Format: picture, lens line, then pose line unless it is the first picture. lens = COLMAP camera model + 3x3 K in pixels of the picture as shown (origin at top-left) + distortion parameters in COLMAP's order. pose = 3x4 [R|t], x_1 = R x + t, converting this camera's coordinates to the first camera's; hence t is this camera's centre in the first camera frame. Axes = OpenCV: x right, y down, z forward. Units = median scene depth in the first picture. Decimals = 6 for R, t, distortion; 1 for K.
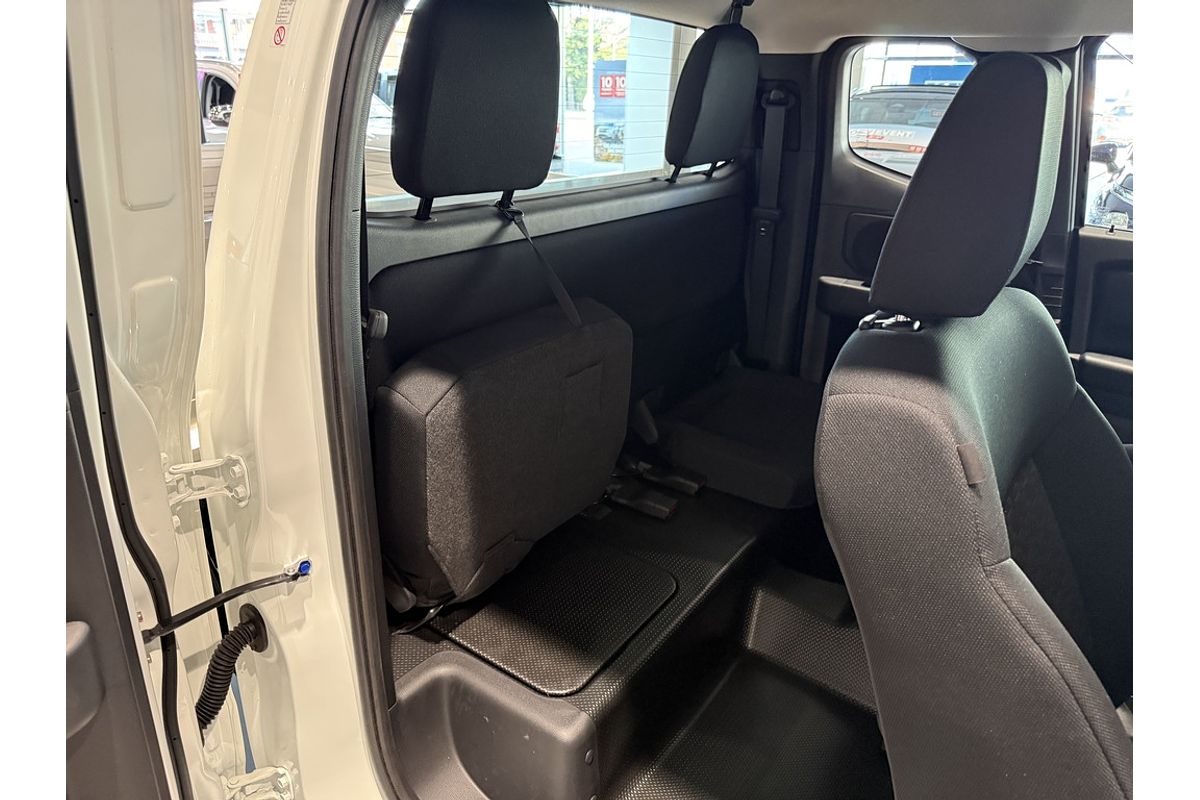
lens RADIAL K [[771.6, 0, 595.1], [0, 771.6, 413.2], [0, 0, 1]] dist [0.003223, -0.003363]
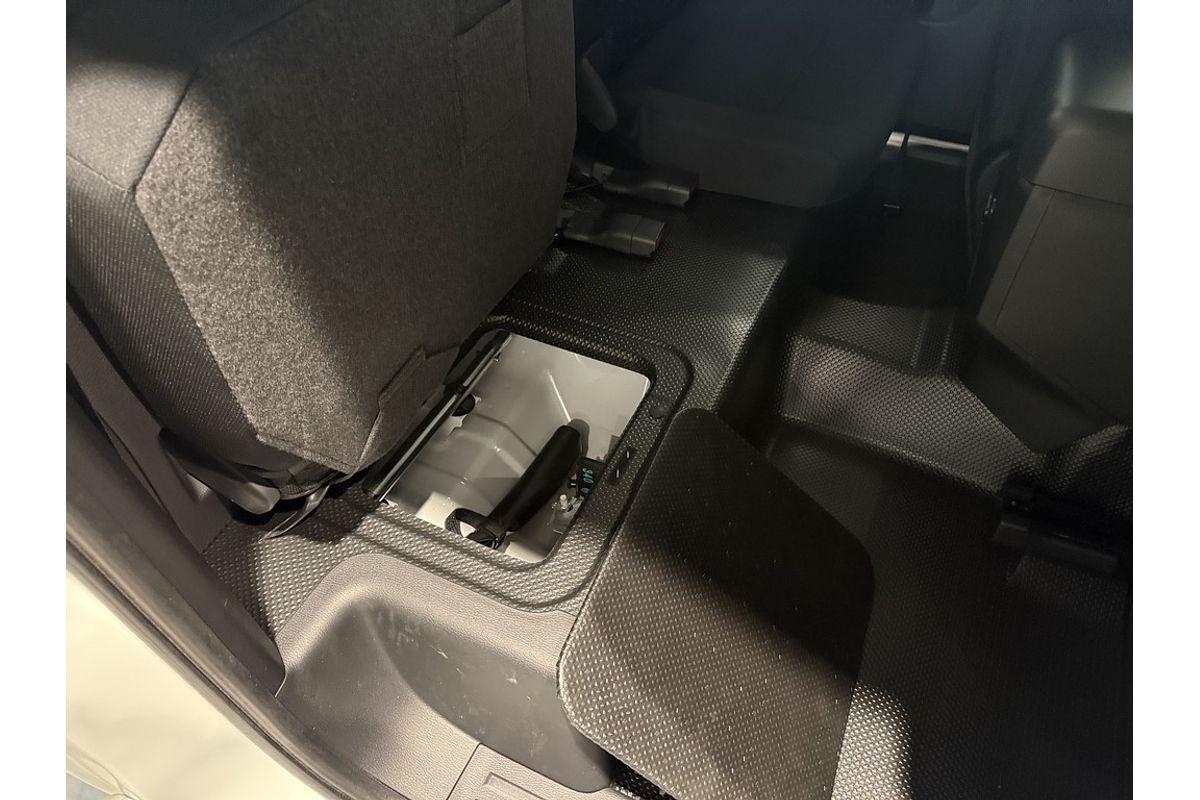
lens RADIAL K [[750.2, 0, 597.6], [0, 750.2, 423.7], [0, 0, 1]] dist [0.055841, -0.072312]
pose [[0.985212, -0.162698, 0.053725, -0.010969], [0.123551, 0.891844, 0.435143, -0.019813], [-0.118711, -0.422070, 0.898757, 0.352000]]
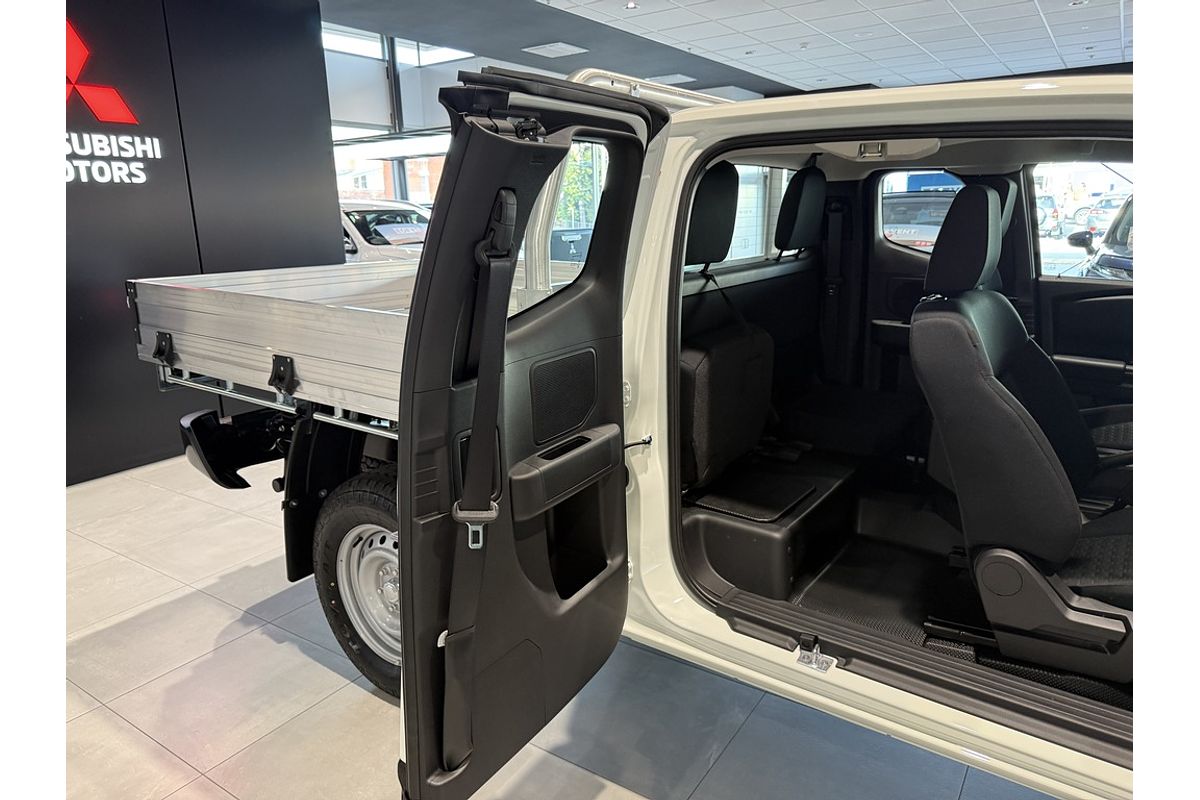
lens RADIAL K [[761.3, 0, 600.0], [0, 761.3, 400.0], [0, 0, 1]] dist [0.034625, -0.055206]
pose [[0.998824, -0.044234, -0.019864, -0.269093], [0.040692, 0.987426, -0.152757, 0.229682], [0.026371, 0.151769, 0.988064, -0.574507]]
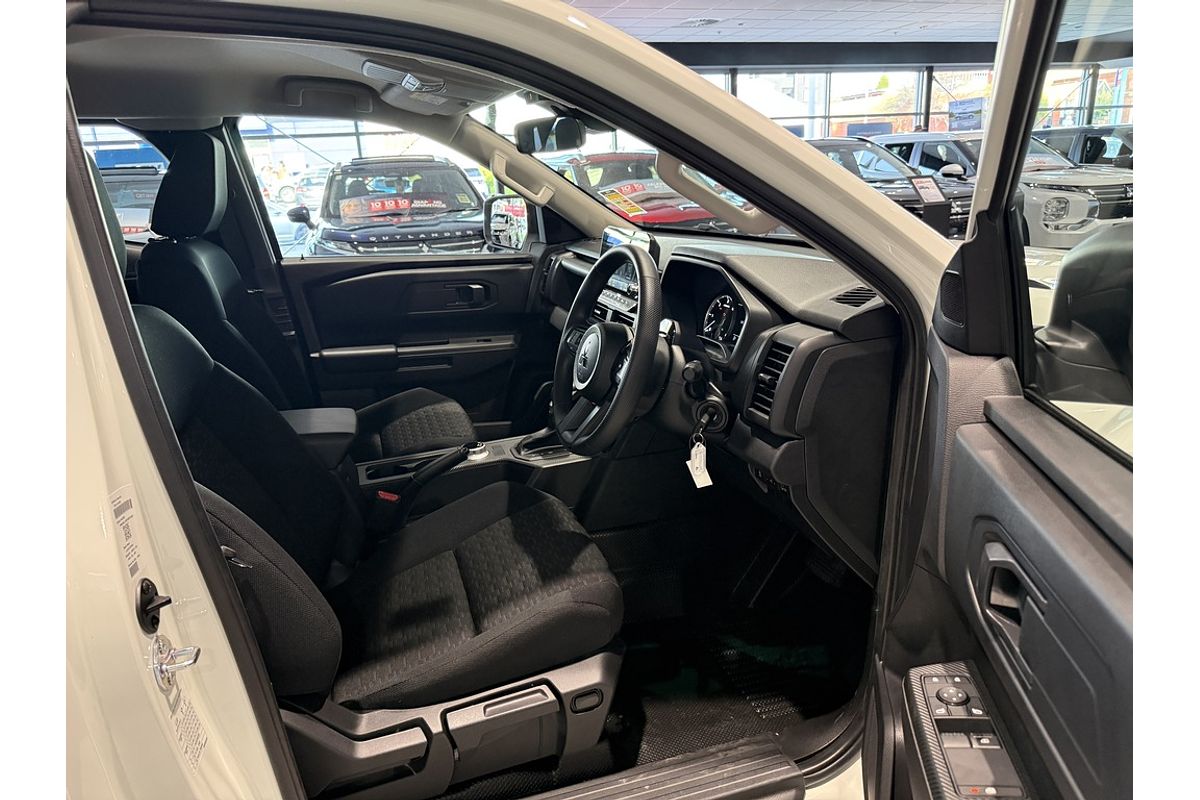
lens RADIAL K [[771.6, 0, 595.1], [0, 771.6, 413.2], [0, 0, 1]] dist [0.003223, -0.003363]
pose [[0.614581, -0.287666, 0.734533, -0.075122], [0.354326, 0.932590, 0.068768, 0.104138], [-0.704800, 0.218000, 0.675080, -0.200076]]
